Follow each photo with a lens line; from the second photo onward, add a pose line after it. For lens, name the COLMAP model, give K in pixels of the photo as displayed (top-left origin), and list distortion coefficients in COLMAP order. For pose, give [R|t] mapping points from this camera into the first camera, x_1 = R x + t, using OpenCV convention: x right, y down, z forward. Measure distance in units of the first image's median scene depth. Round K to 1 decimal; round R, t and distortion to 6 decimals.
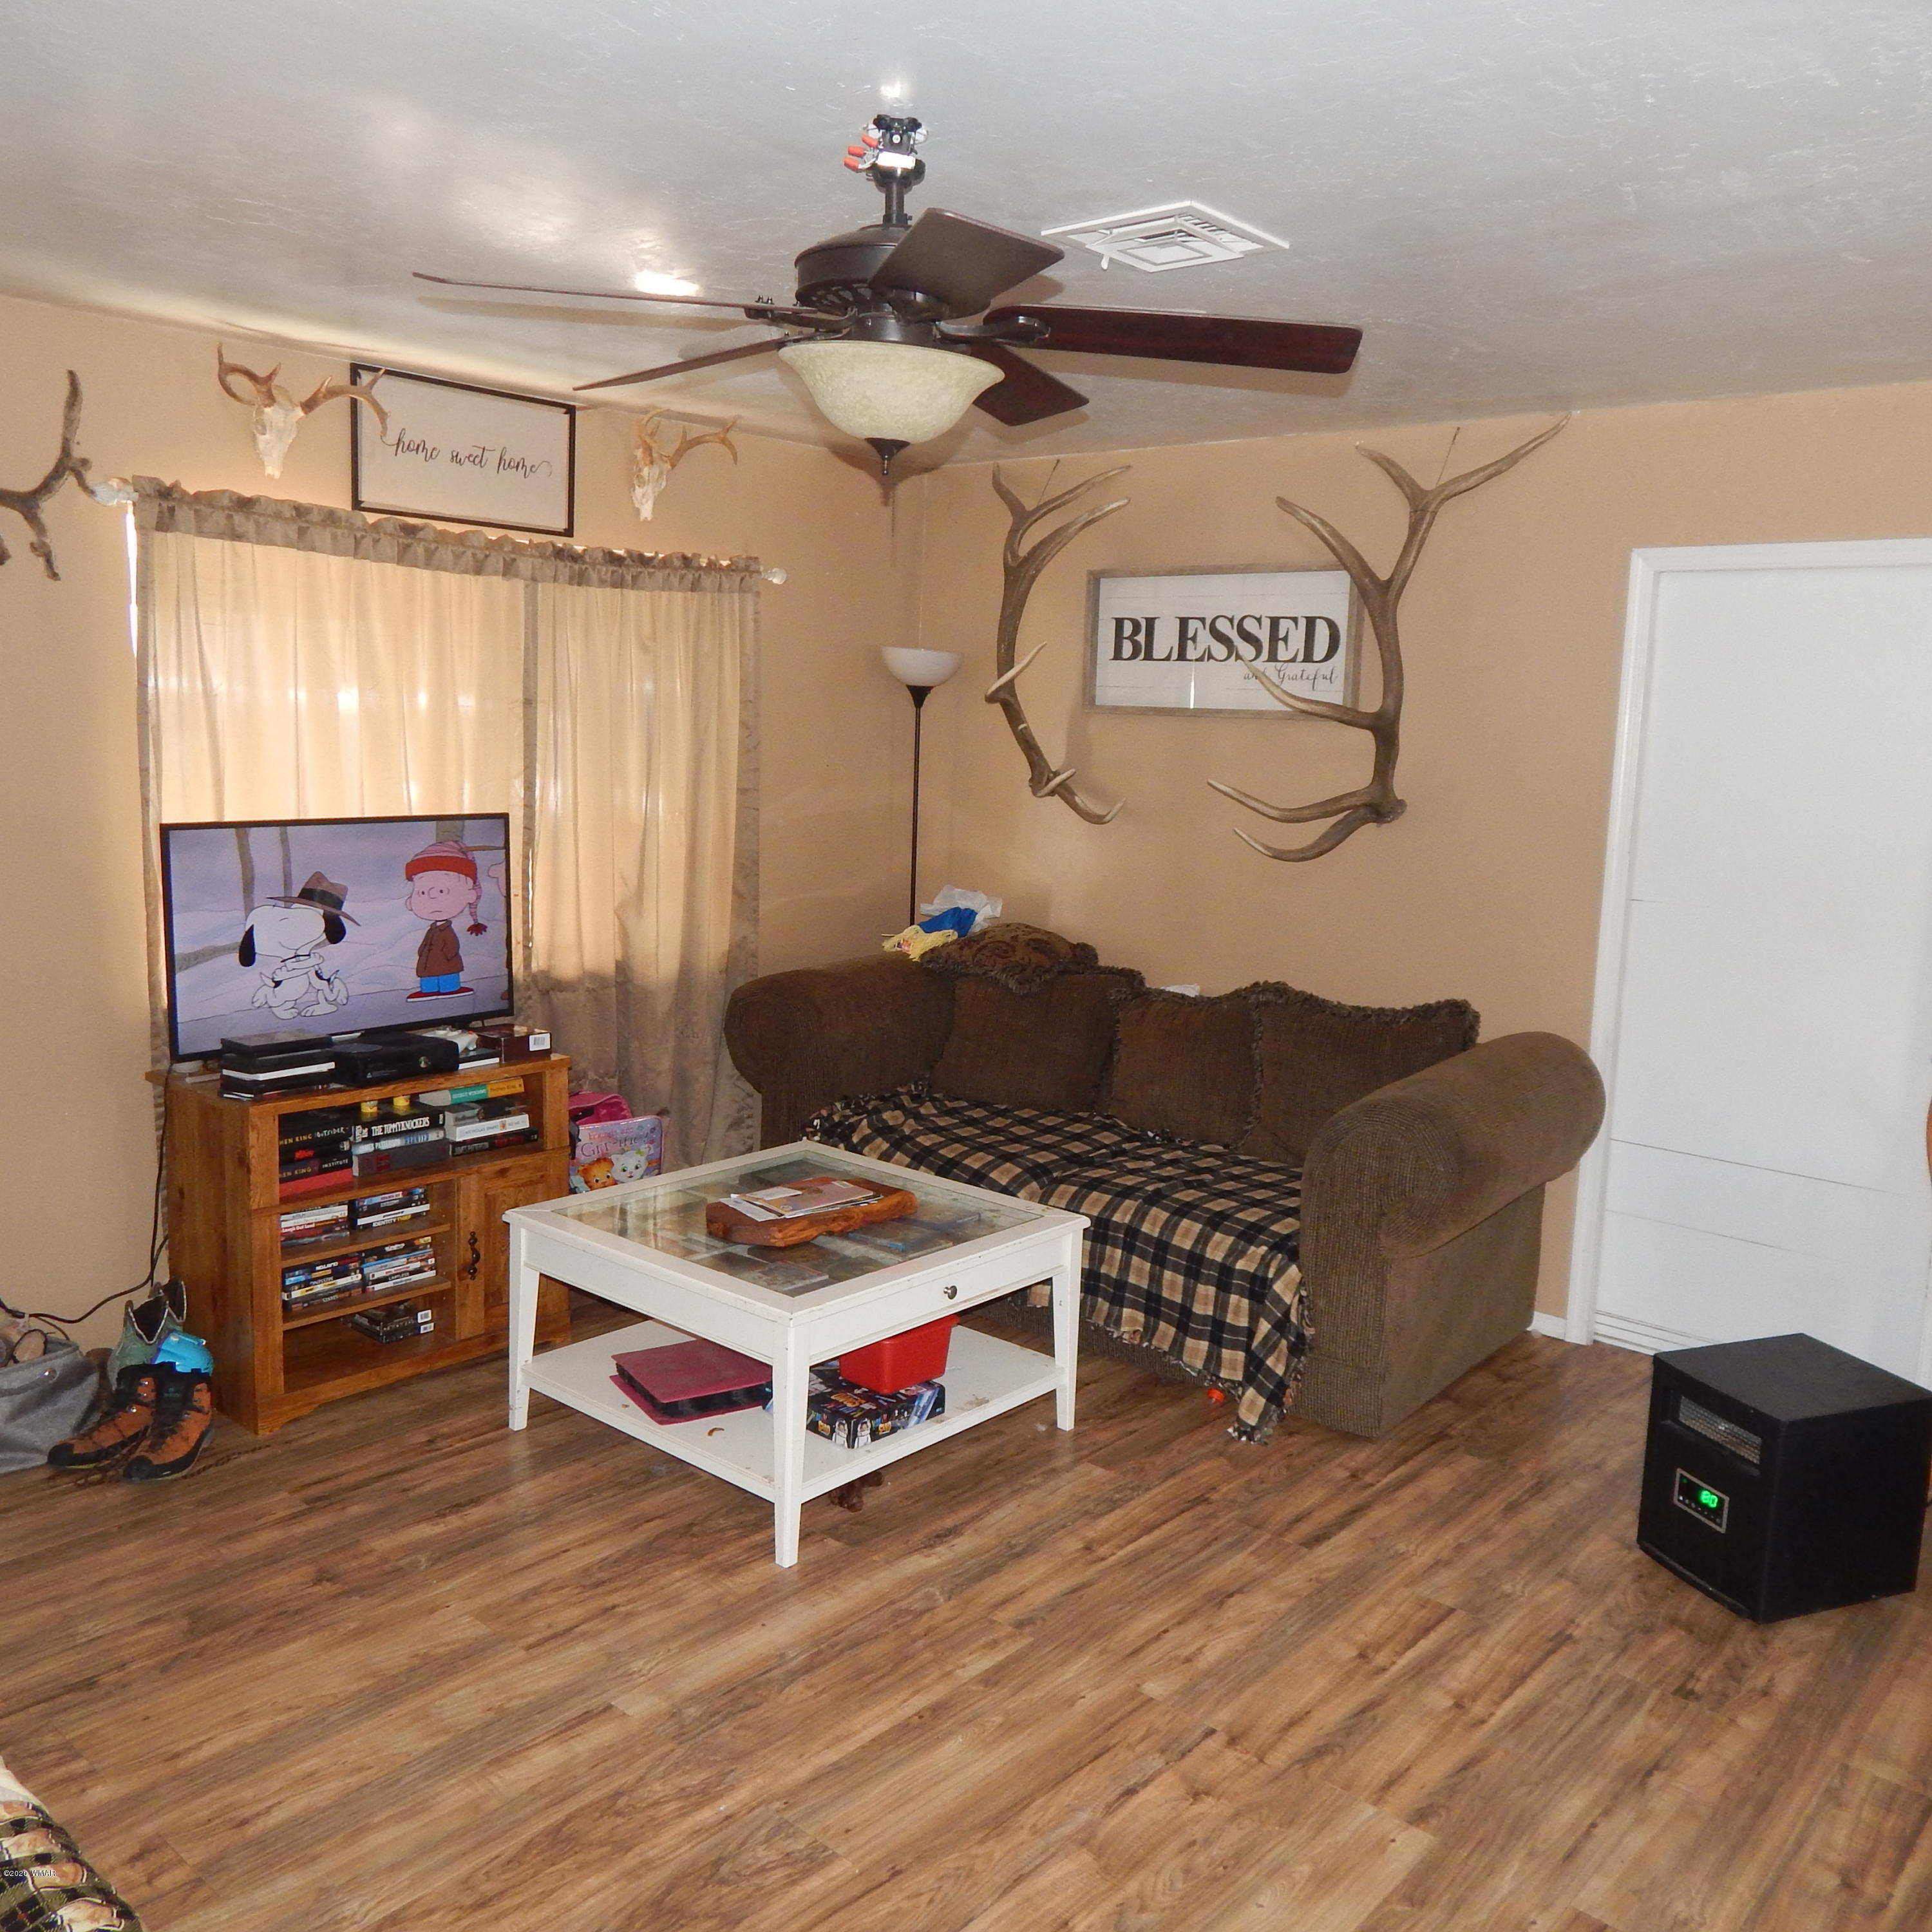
lens RADIAL K [[1687.6, 0, 968.2], [0, 1687.6, 959.6], [0, 0, 1]] dist [-0.000968, 0.001245]
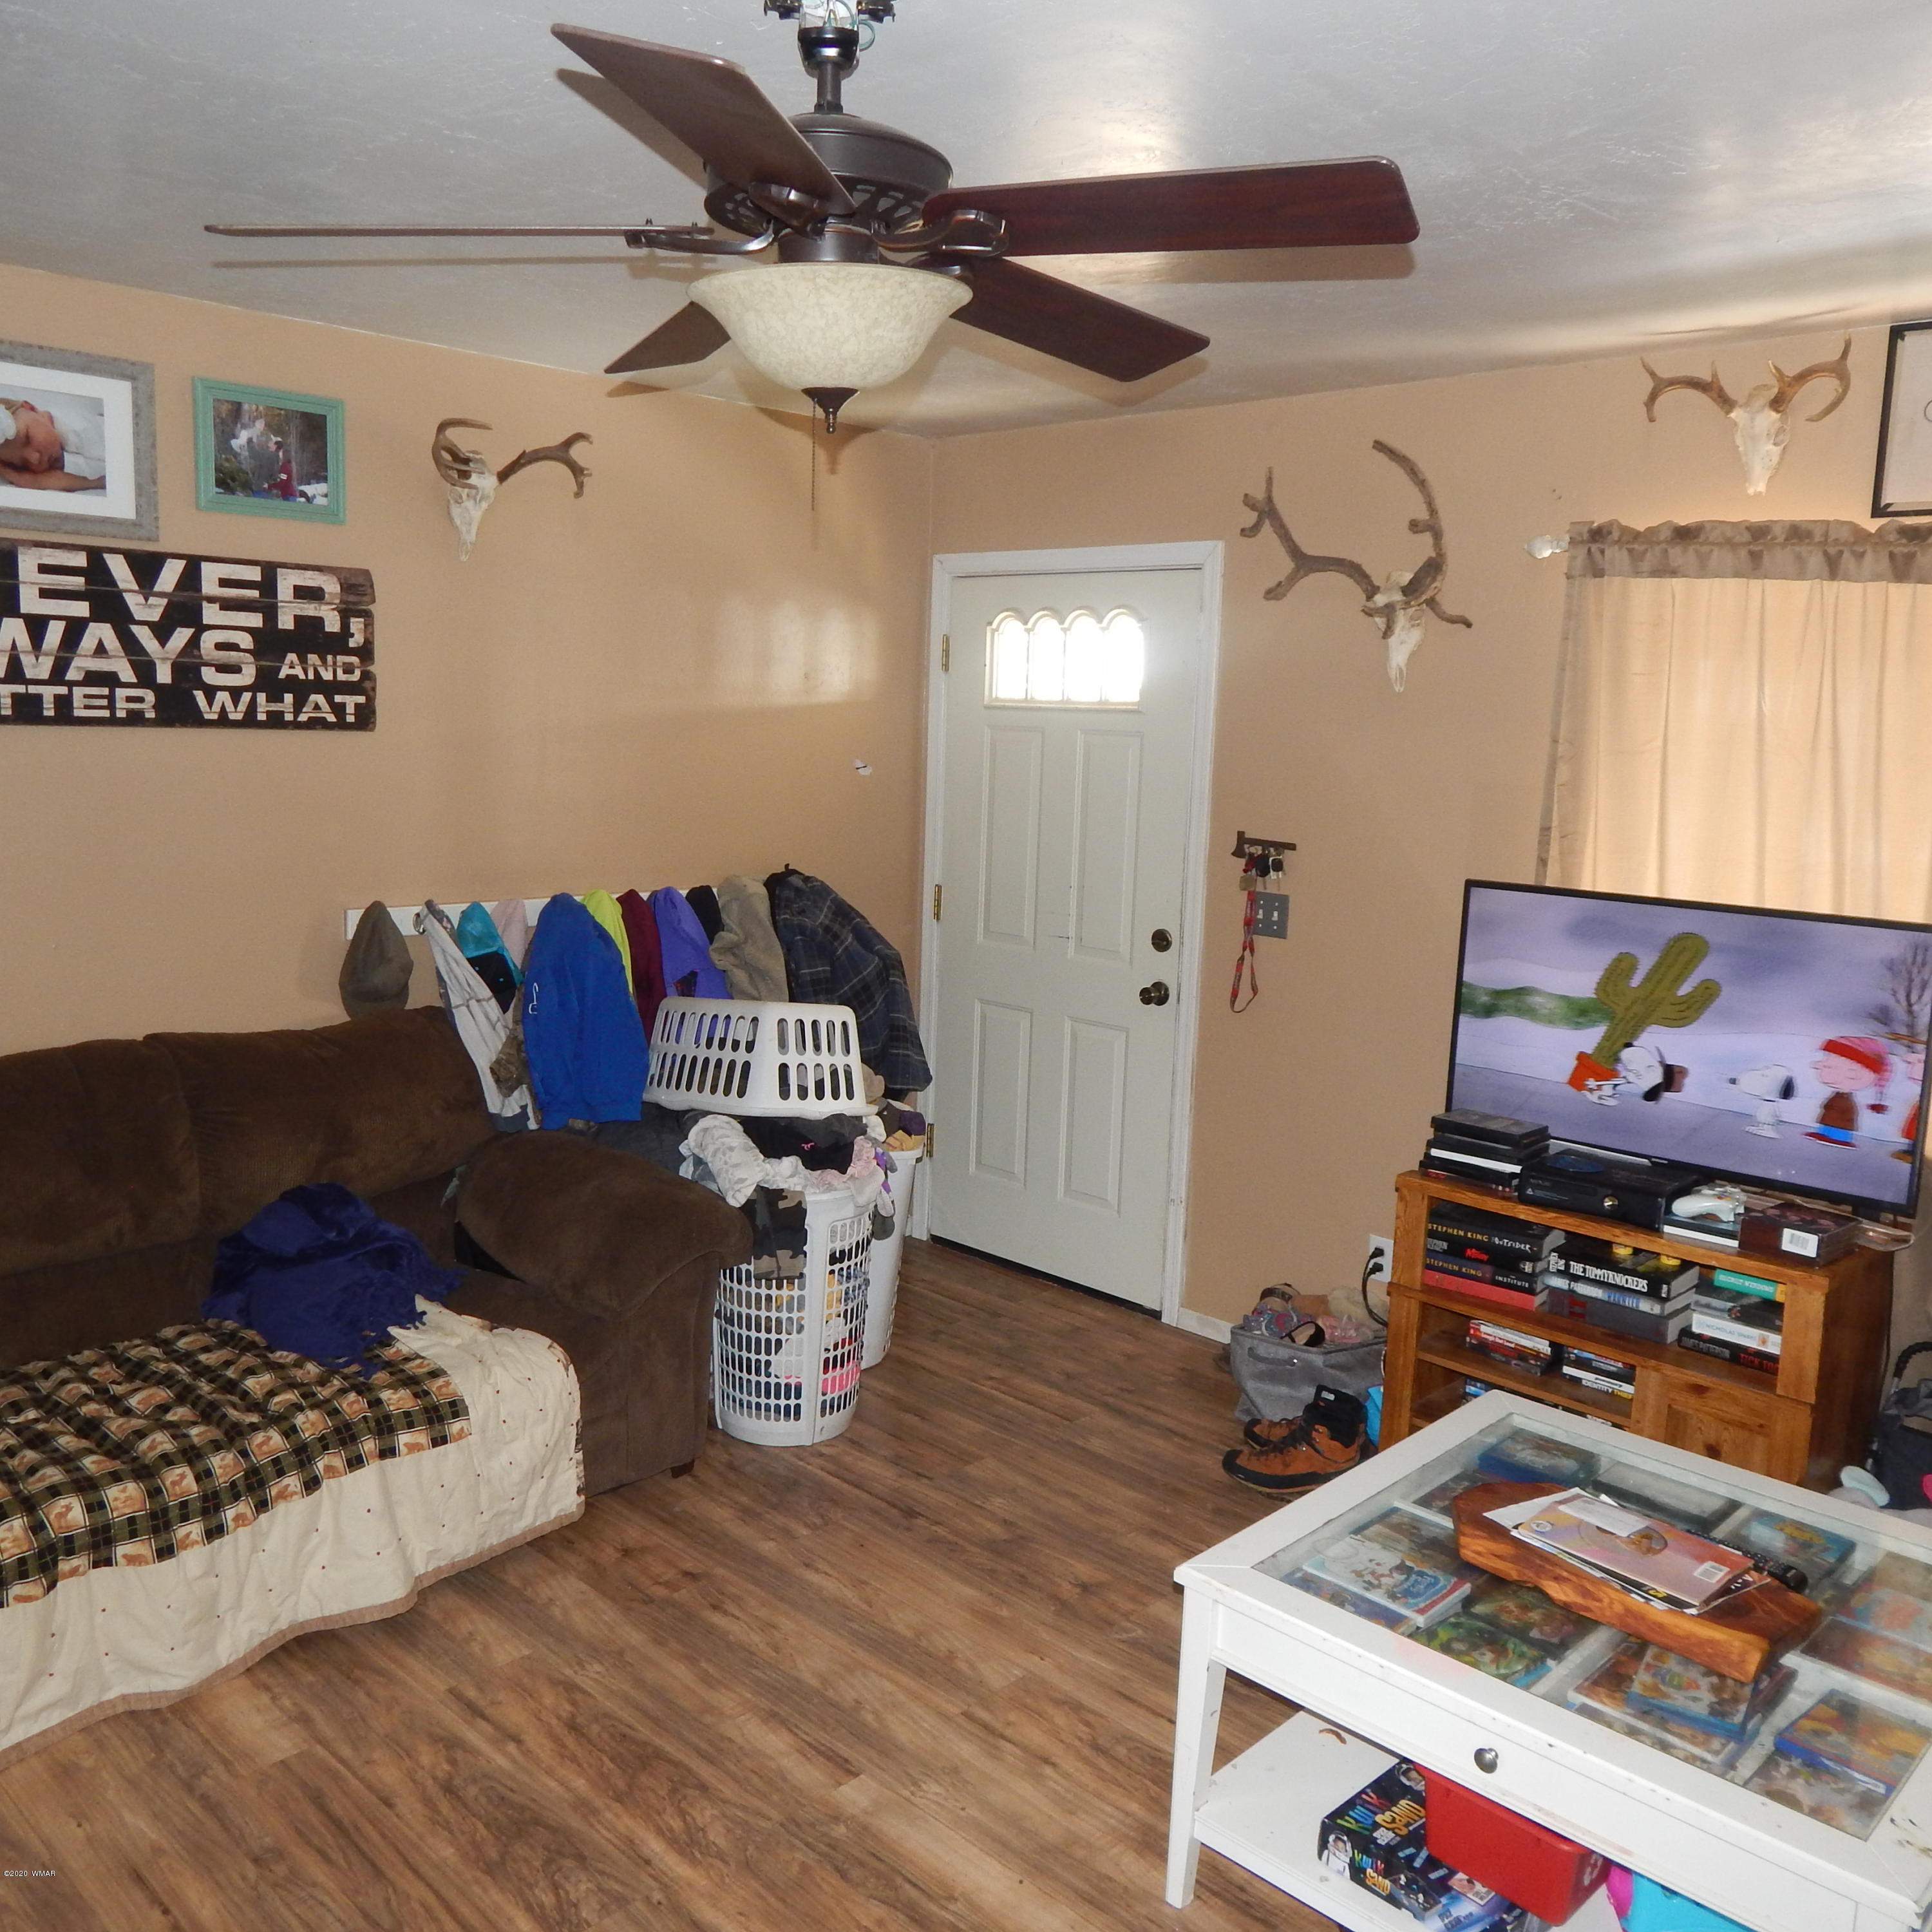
lens RADIAL K [[1687.6, 0, 968.2], [0, 1687.6, 959.6], [0, 0, 1]] dist [-0.000968, 0.001245]
pose [[-0.044184, 0.114573, -0.992432, 0.475257], [-0.182717, 0.975719, 0.120778, -0.093727], [0.982172, 0.186671, -0.022176, 0.697792]]
